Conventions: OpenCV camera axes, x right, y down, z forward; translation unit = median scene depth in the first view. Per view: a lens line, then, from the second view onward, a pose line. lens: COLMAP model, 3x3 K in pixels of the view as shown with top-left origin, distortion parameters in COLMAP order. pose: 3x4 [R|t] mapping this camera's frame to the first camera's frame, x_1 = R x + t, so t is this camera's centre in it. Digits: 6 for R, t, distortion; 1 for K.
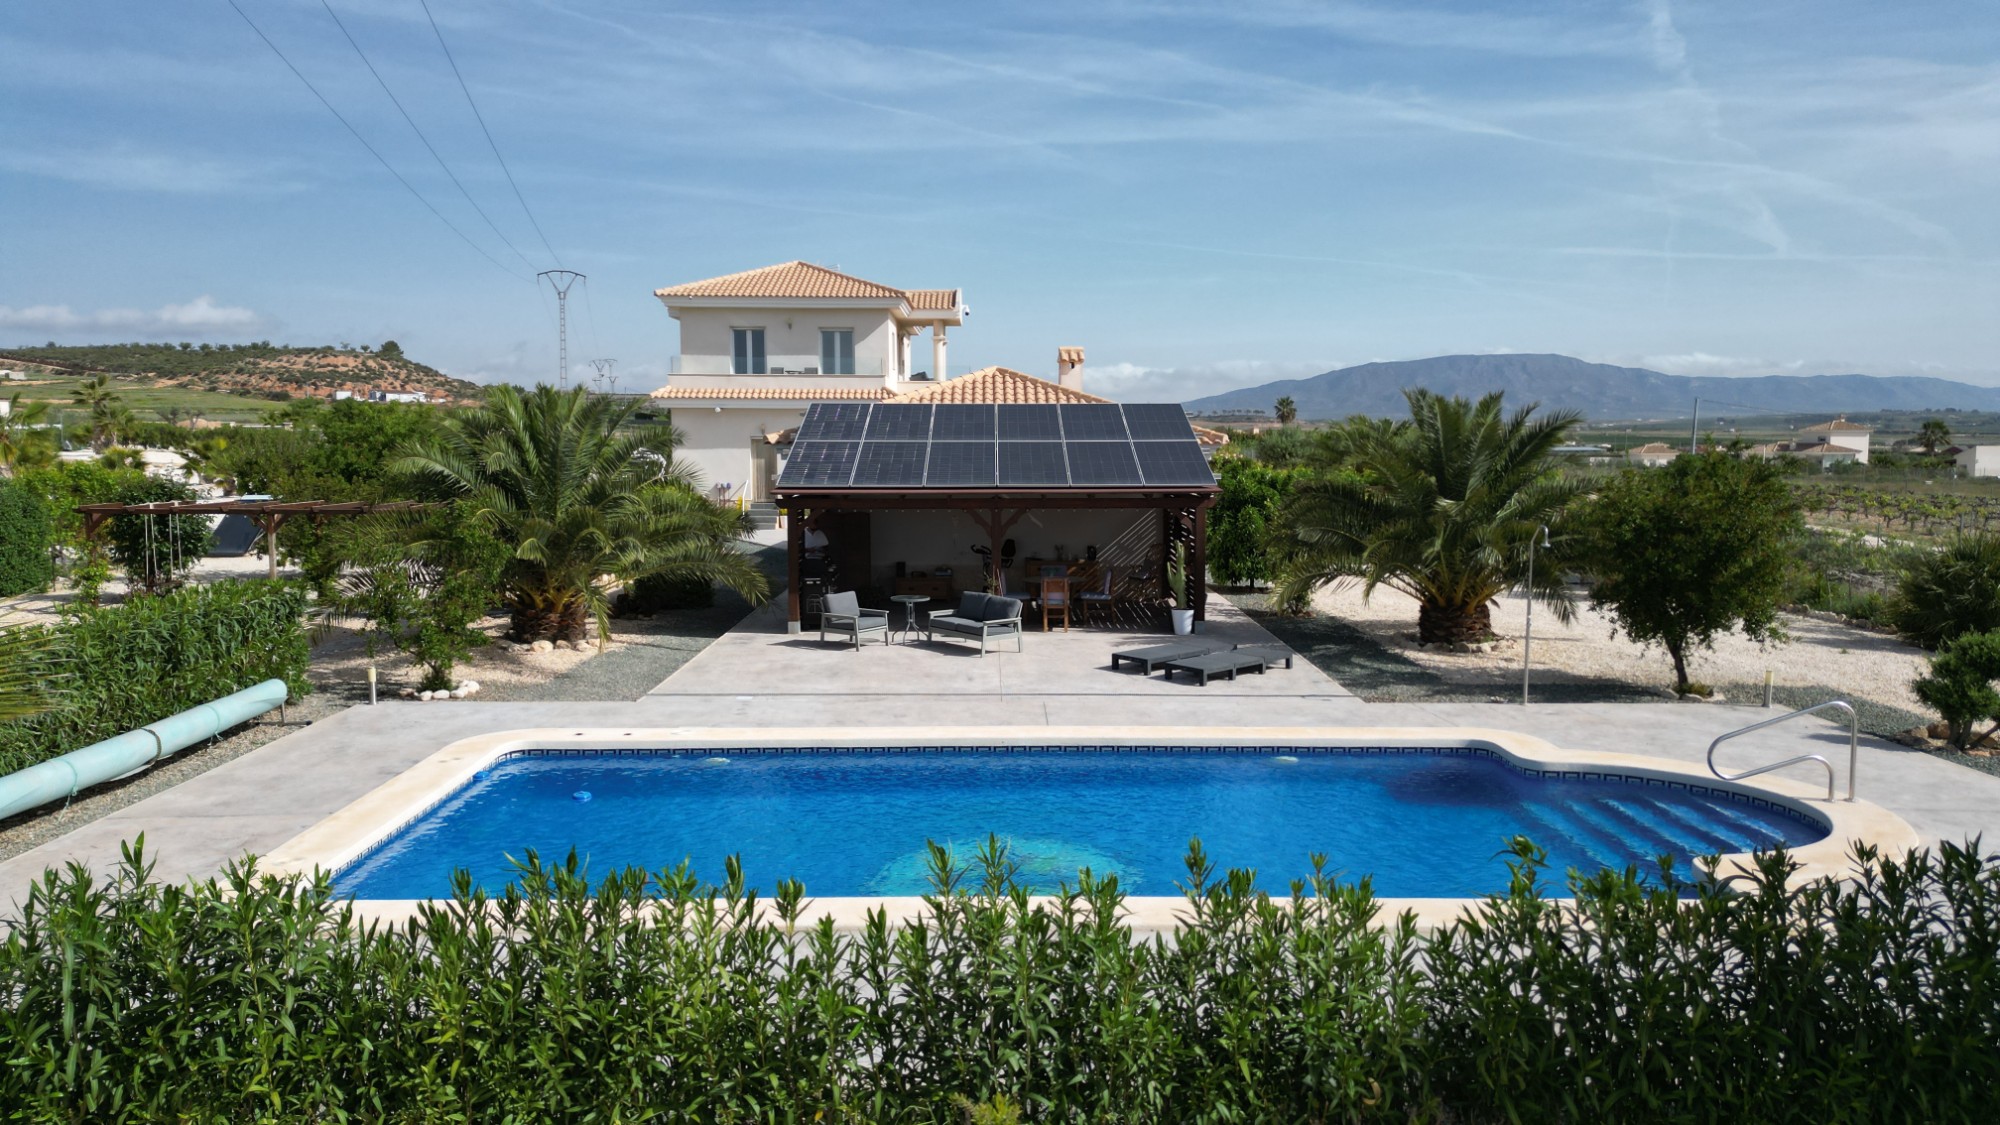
lens RADIAL K [[1411.3, 0, 1002.3], [0, 1411.3, 555.7], [0, 0, 1]] dist [0.075095, -0.062905]
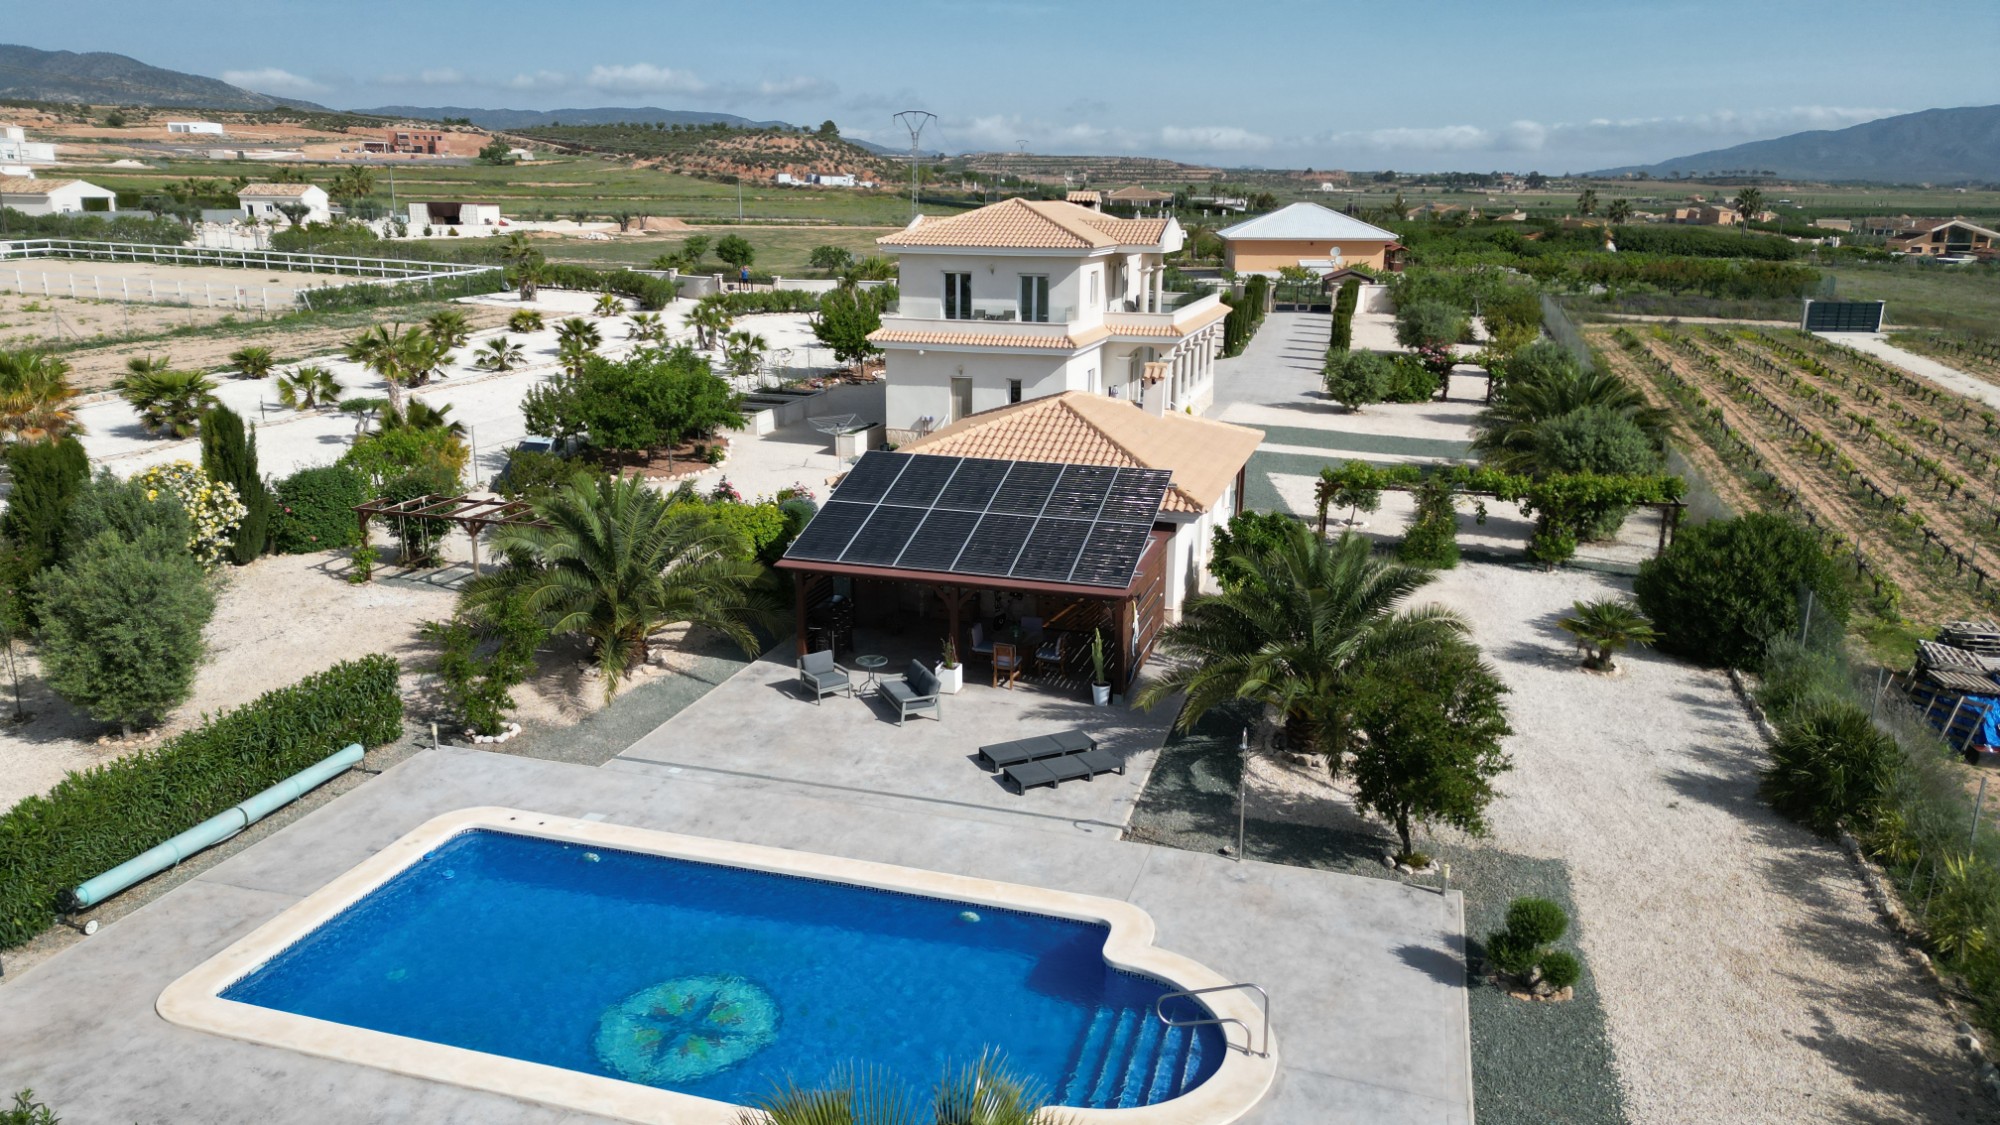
lens RADIAL K [[1411.3, 0, 1009.2], [0, 1411.3, 564.5], [0, 0, 1]] dist [0.075095, -0.062905]
pose [[0.956358, 0.085393, -0.279440, 0.188455], [-0.036855, 0.983958, 0.174551, -0.132999], [0.289862, -0.156635, 0.944164, -0.061526]]
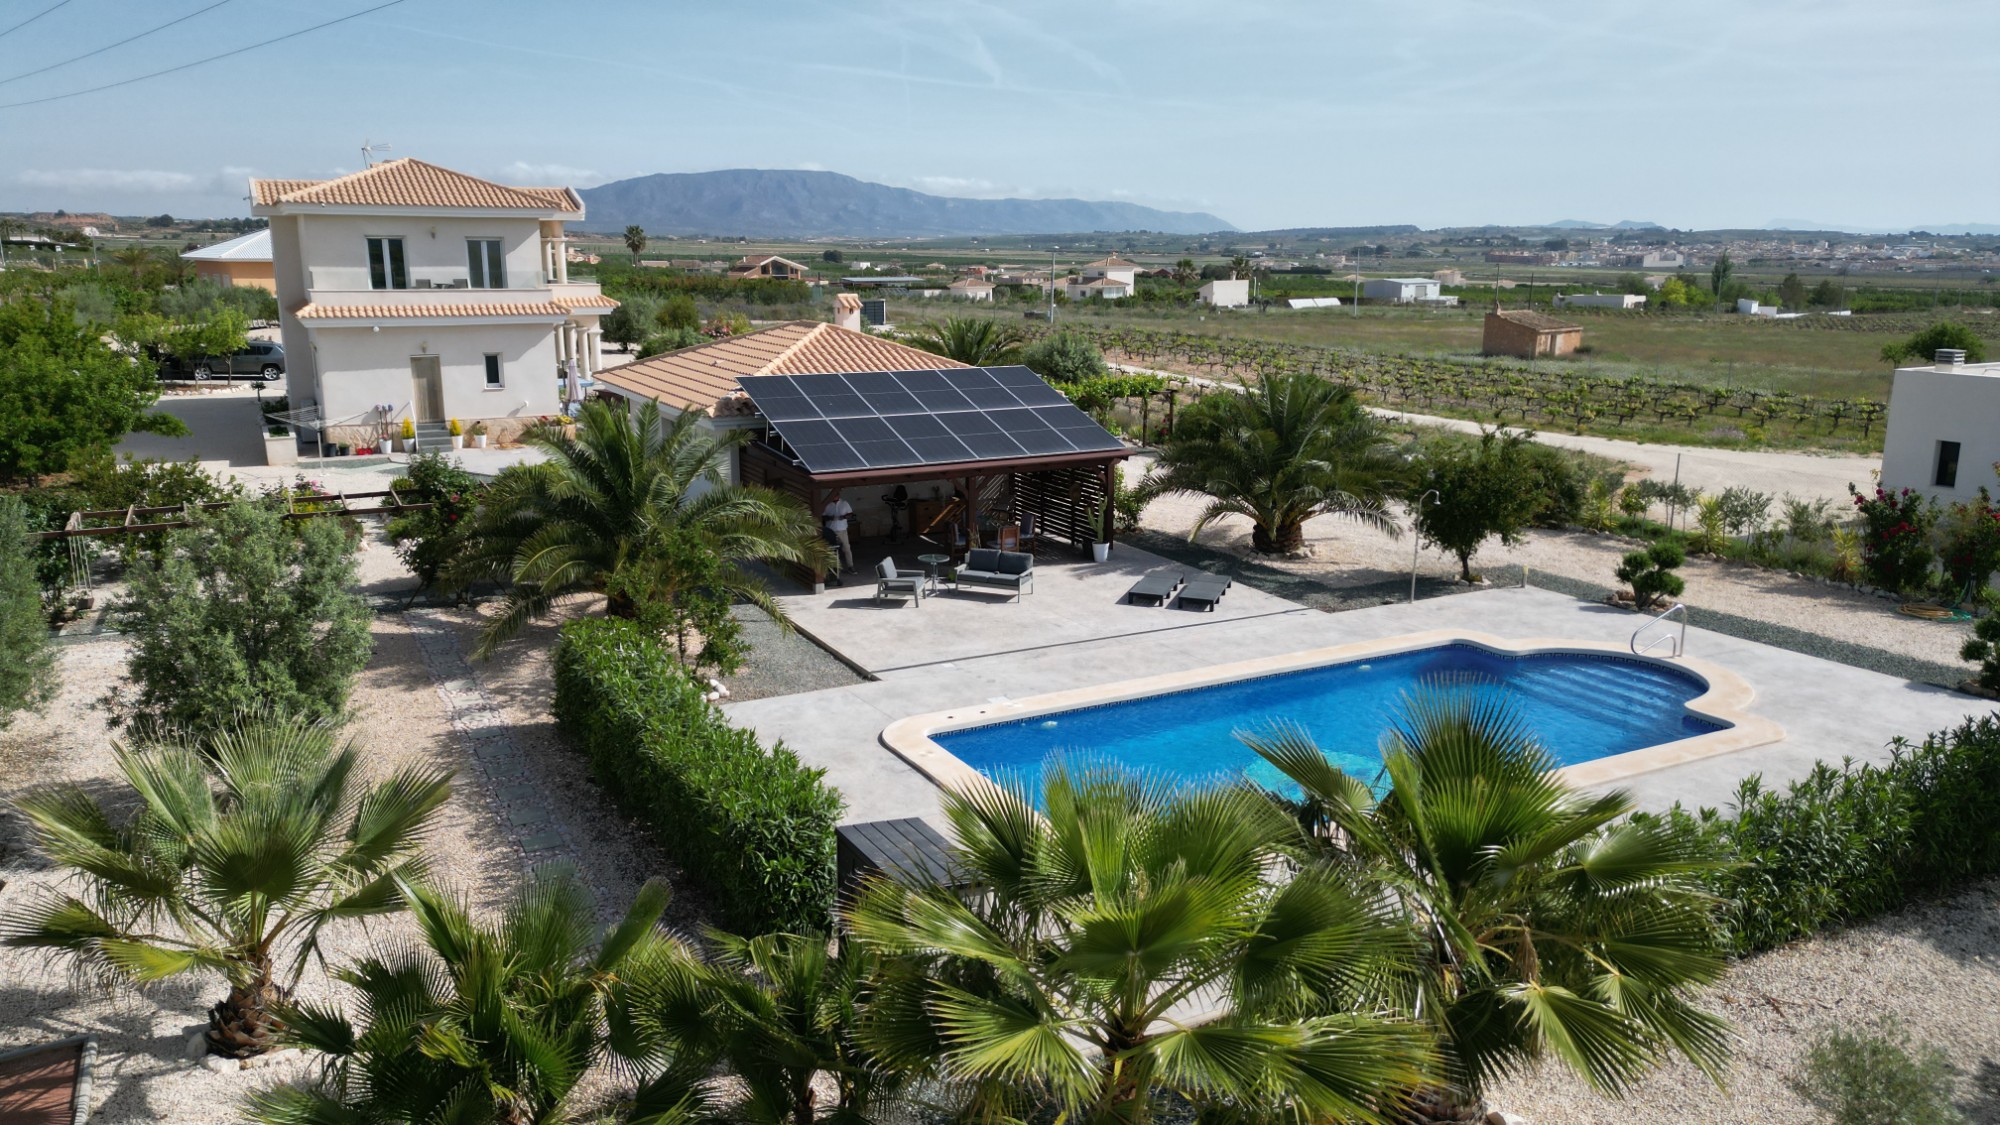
lens RADIAL K [[1411.3, 0, 1007.3], [0, 1411.3, 566.7], [0, 0, 1]] dist [0.075095, -0.062905]
pose [[0.883923, -0.100009, 0.456813, -0.273752], [0.038024, 0.989000, 0.142944, -0.065042], [-0.466084, -0.108982, 0.878003, -0.052706]]
